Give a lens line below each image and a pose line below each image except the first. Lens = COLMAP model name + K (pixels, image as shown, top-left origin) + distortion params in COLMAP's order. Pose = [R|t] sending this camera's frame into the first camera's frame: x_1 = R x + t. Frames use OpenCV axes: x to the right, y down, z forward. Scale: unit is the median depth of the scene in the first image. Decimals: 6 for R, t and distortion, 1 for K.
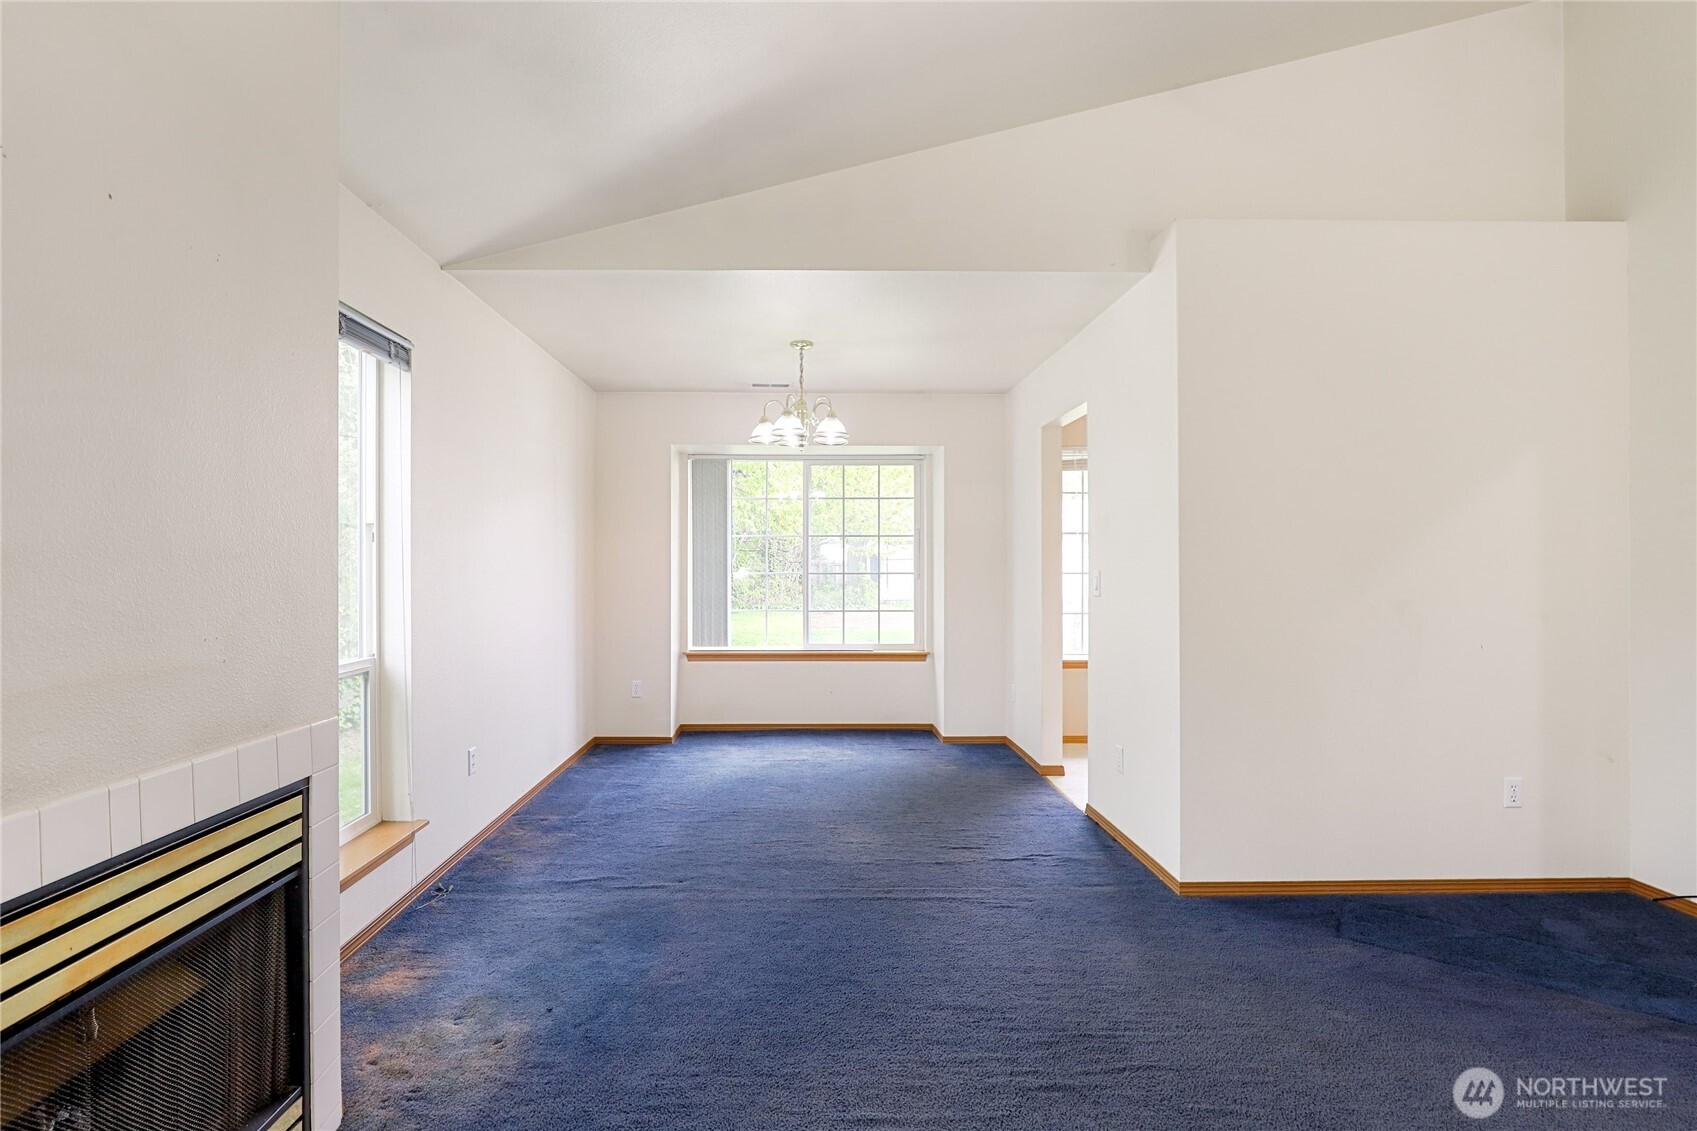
lens RADIAL K [[797.5, 0, 810.6], [0, 797.5, 570.7], [0, 0, 1]] dist [-0.014566, 0.004813]
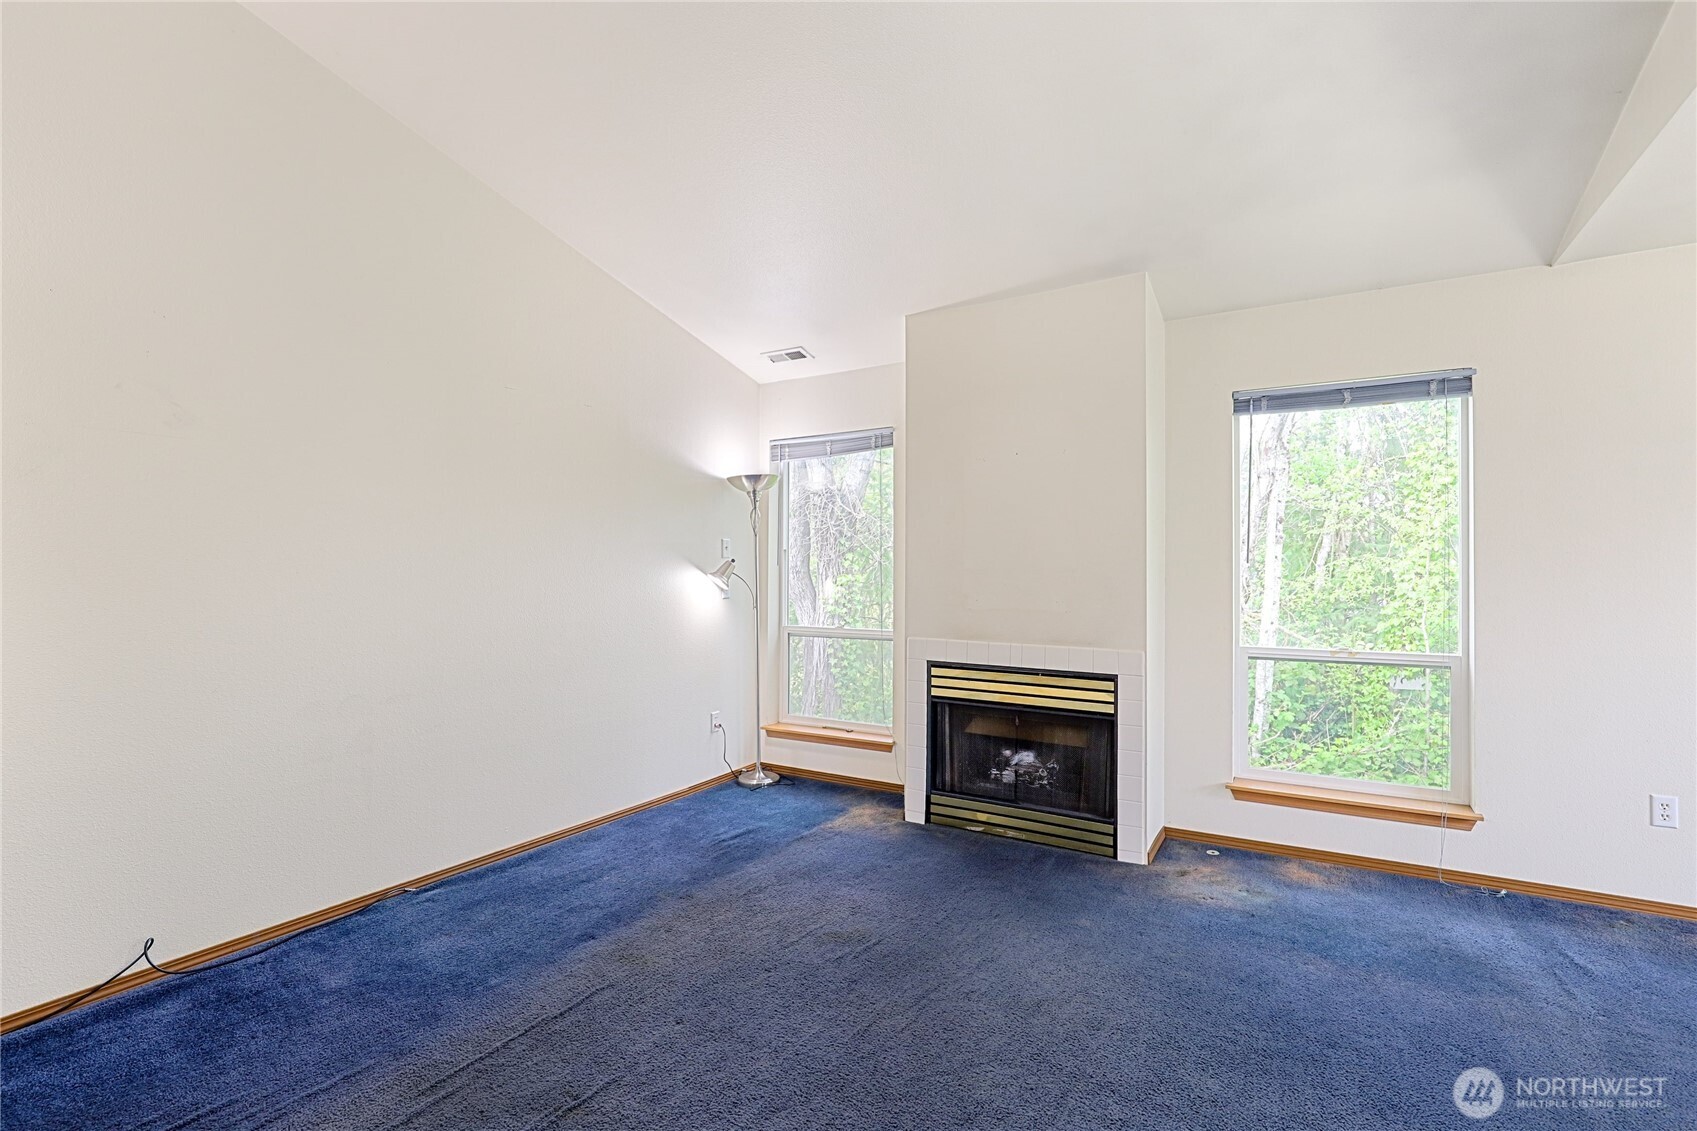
lens RADIAL K [[784.2, 0, 849.7], [0, 784.2, 572.9], [0, 0, 1]] dist [-0.015476, 0.006361]
pose [[-0.511799, -0.001747, -0.859103, 0.716675], [-0.009892, 0.999944, 0.003860, -0.003954], [0.859048, 0.010474, -0.511788, 0.695447]]
